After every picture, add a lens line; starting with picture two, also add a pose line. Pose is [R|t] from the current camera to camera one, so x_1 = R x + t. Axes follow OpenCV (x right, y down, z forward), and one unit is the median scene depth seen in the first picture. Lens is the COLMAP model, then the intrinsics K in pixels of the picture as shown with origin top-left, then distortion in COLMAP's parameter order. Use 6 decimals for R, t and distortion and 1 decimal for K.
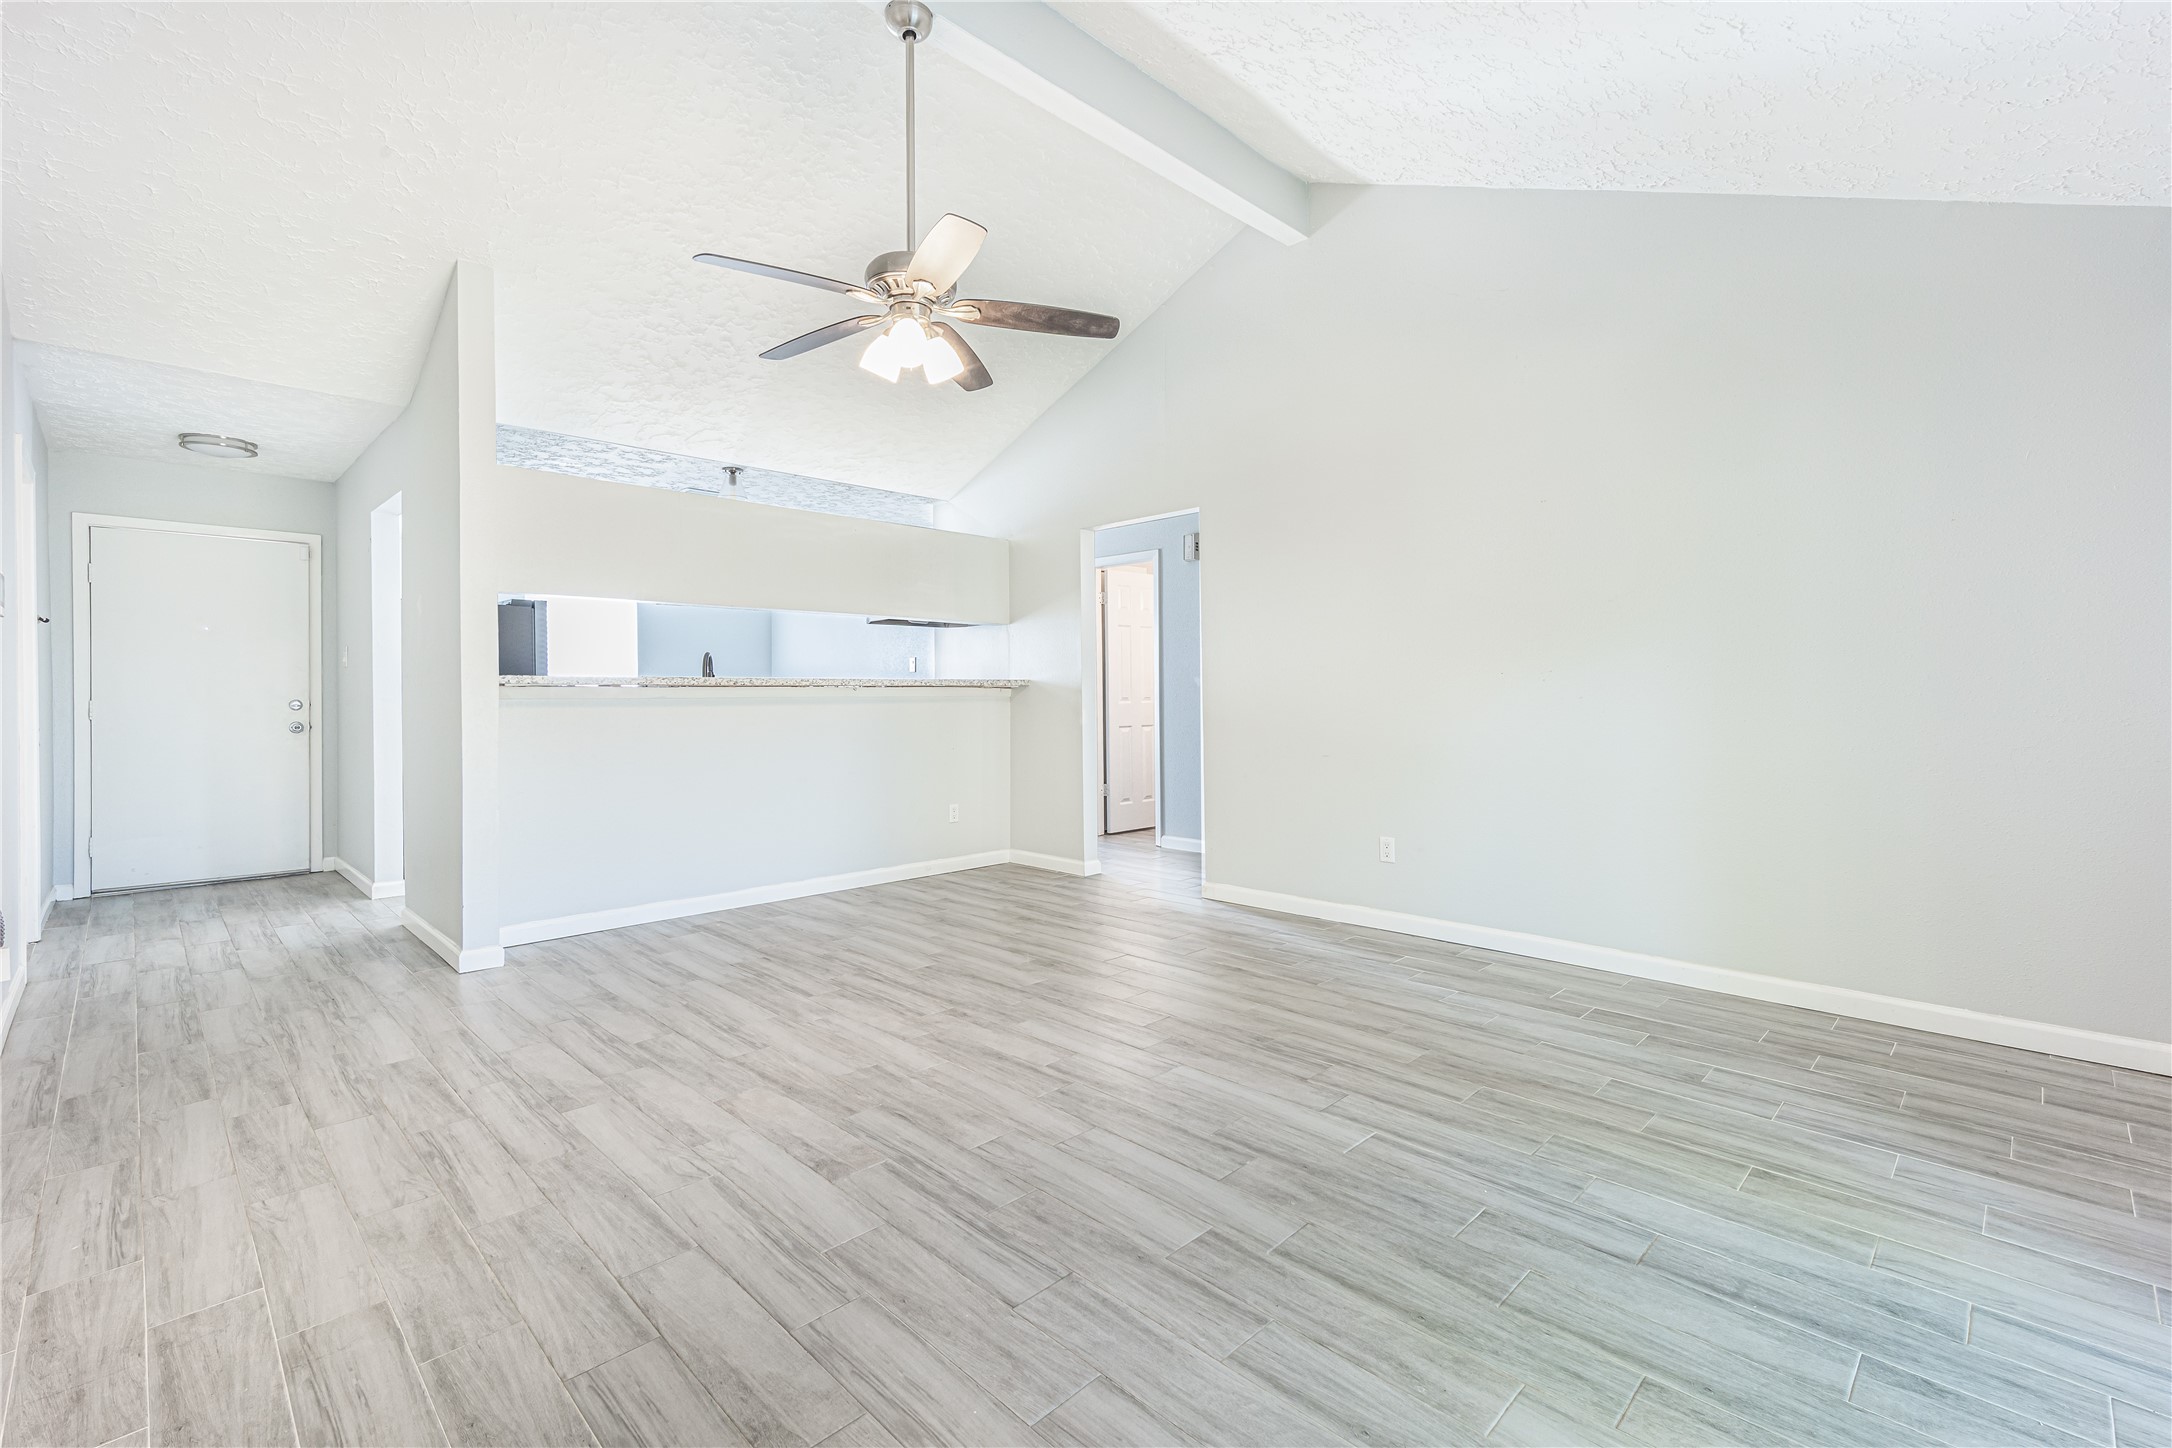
lens RADIAL K [[956.1, 0, 1086.1], [0, 956.1, 709.0], [0, 0, 1]] dist [-0.000496, -0.000271]
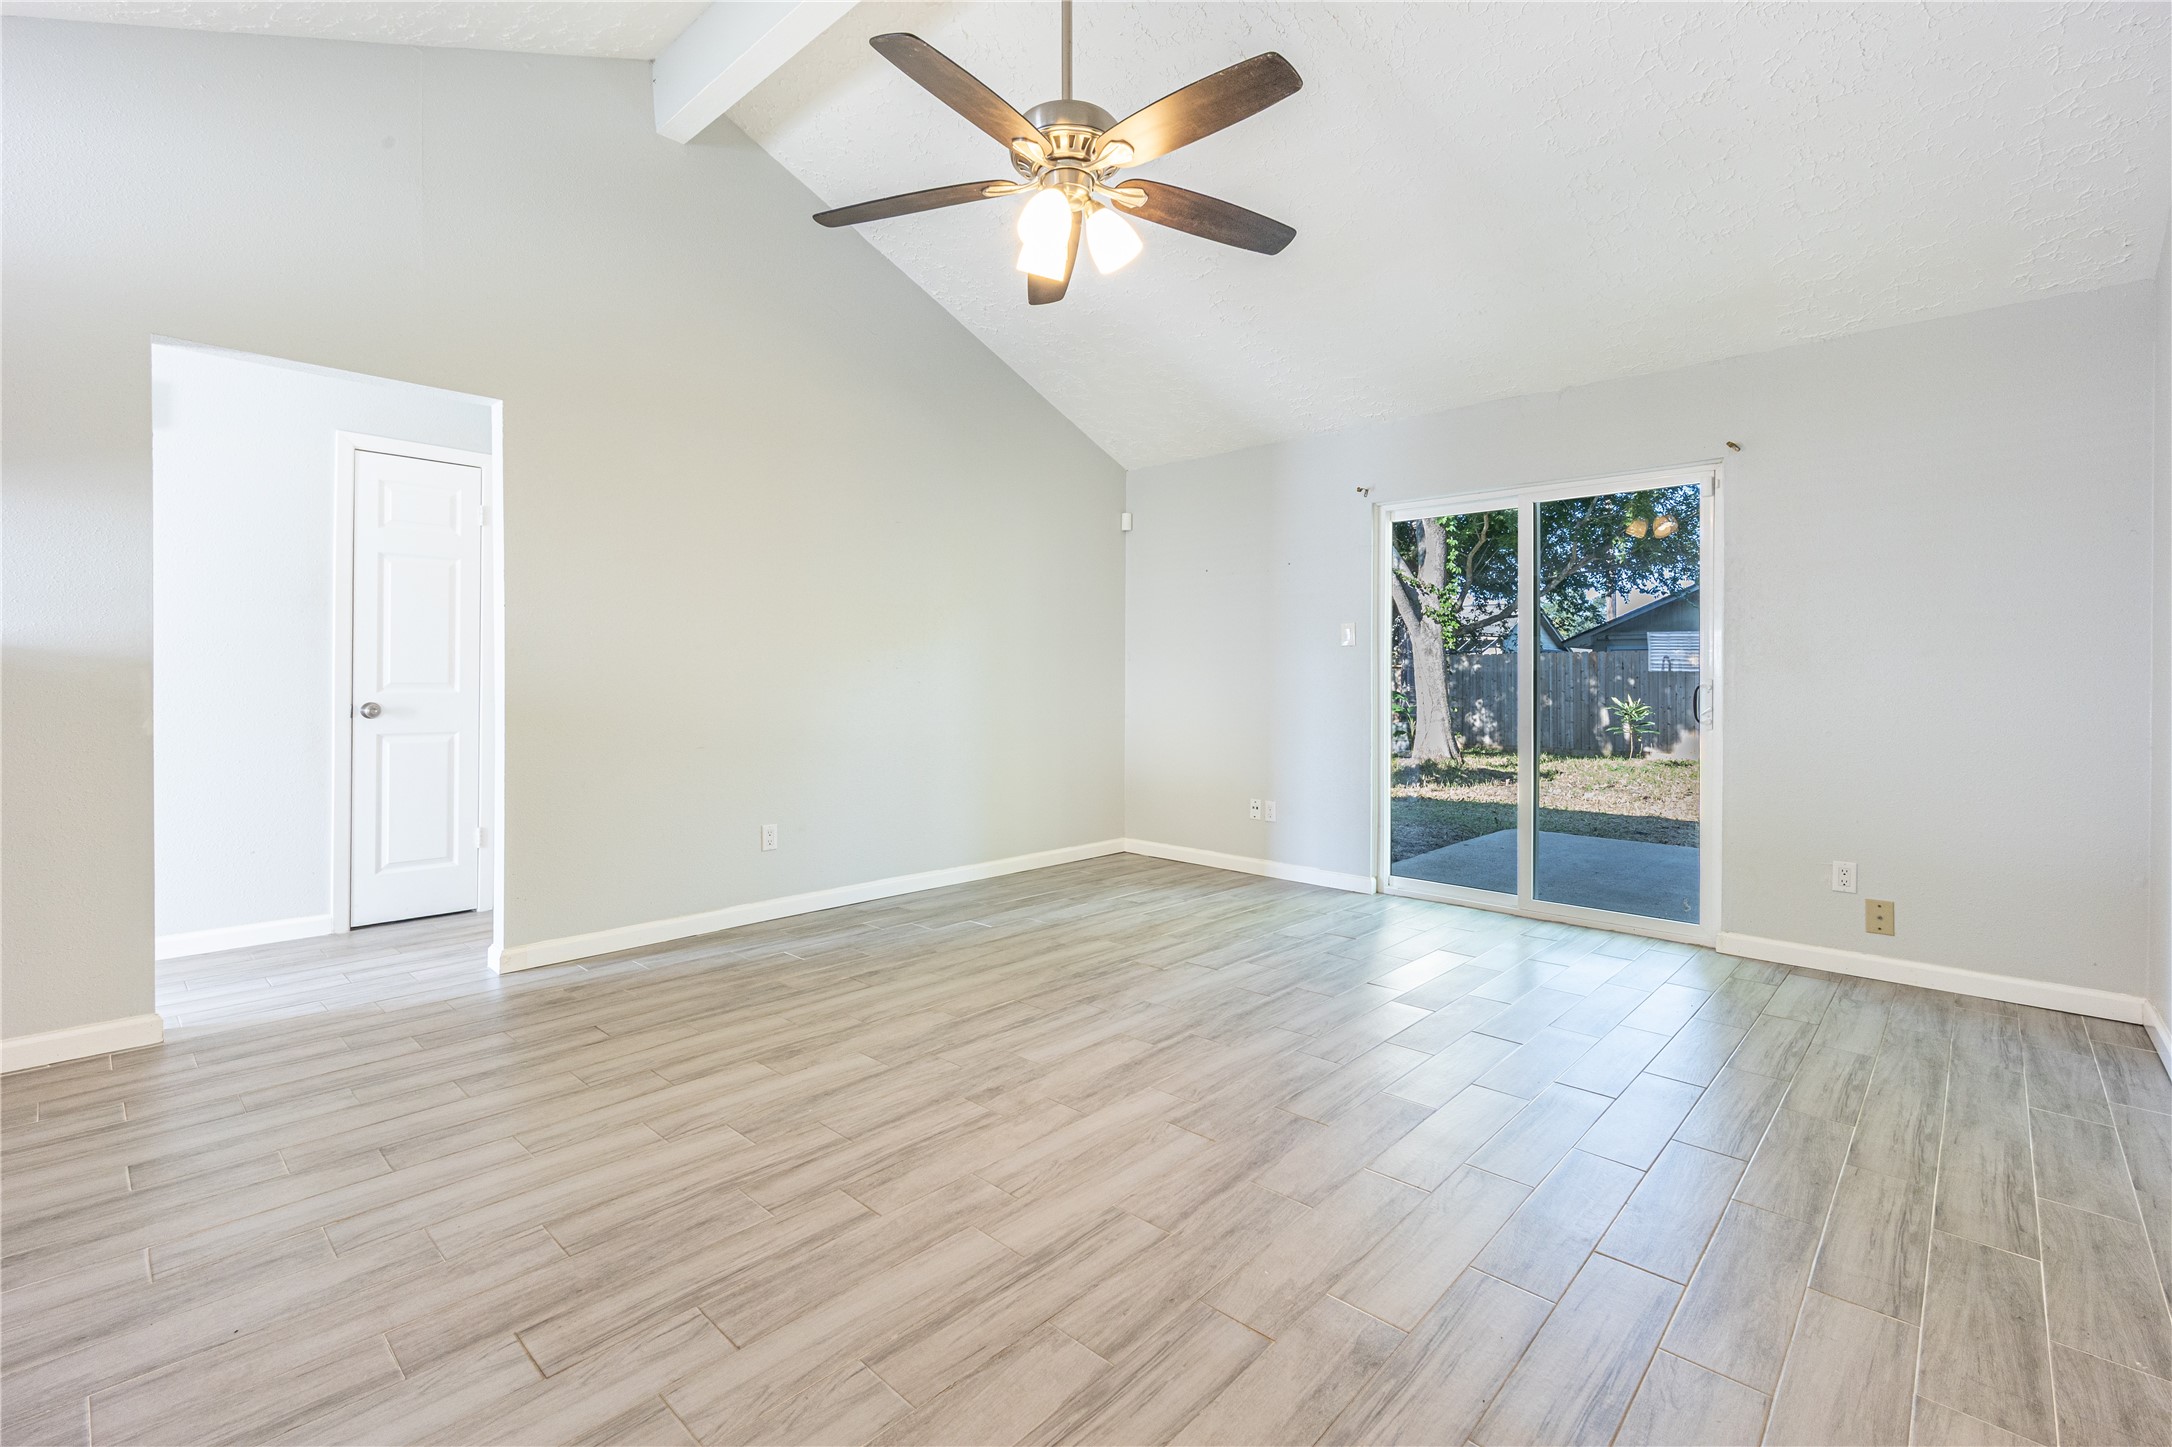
lens RADIAL K [[956.1, 0, 1084.6], [0, 956.1, 706.3], [0, 0, 1]] dist [-0.000496, -0.000271]
pose [[-0.029483, -0.023122, 0.999298, -0.986830], [0.011612, 0.999657, 0.023472, -0.010379], [-0.999498, 0.012296, -0.029205, 1.036112]]
